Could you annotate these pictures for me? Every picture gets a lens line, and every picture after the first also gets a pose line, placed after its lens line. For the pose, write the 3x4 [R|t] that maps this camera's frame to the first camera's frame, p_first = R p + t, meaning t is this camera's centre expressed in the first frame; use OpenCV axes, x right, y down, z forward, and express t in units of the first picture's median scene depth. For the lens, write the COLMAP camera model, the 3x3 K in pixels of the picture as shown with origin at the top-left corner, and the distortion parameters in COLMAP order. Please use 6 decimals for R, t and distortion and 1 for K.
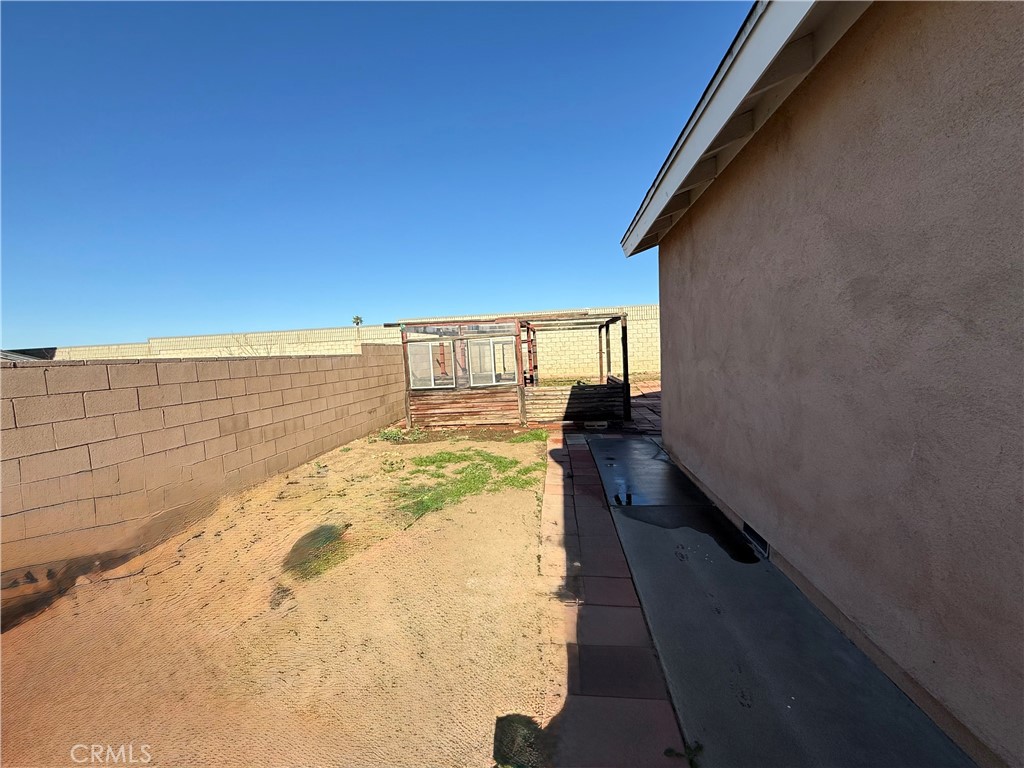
lens RADIAL K [[408.1, 0, 512.6], [0, 408.1, 384.2], [0, 0, 1]] dist [-0.001652, 0.000351]
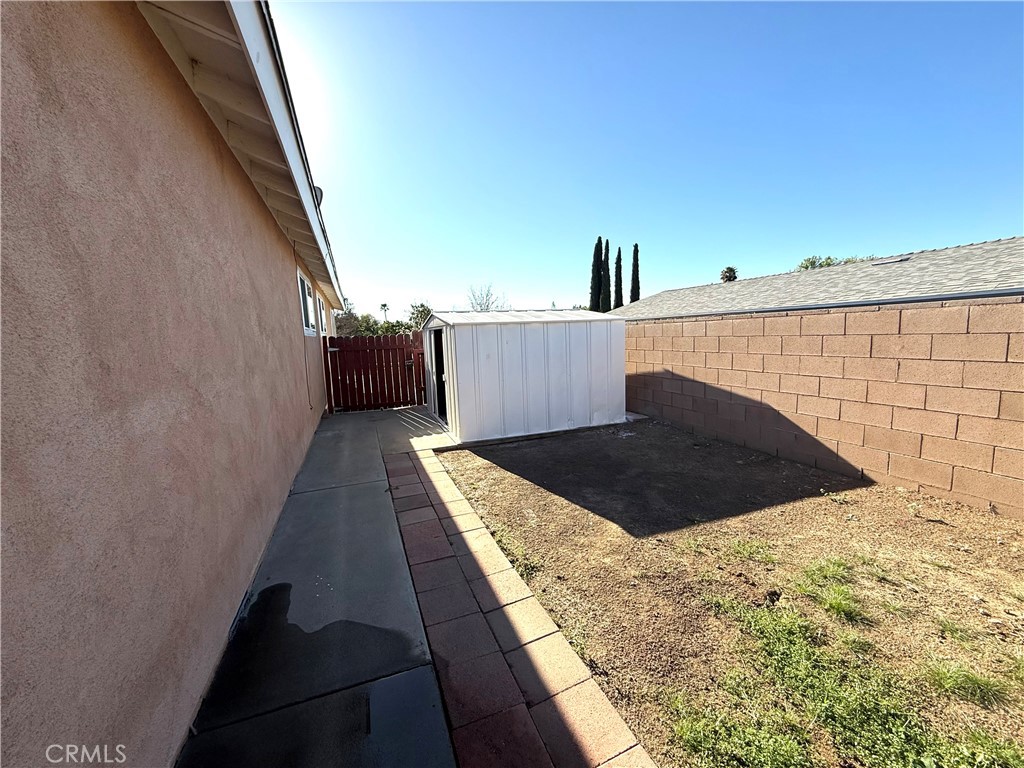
lens RADIAL K [[408.1, 0, 515.0], [0, 408.1, 383.4], [0, 0, 1]] dist [-0.001652, 0.000351]
pose [[-0.880623, 0.142147, -0.451993, 0.349639], [0.049962, 0.976478, 0.209750, -0.135516], [0.471176, 0.162128, -0.867011, 1.519269]]
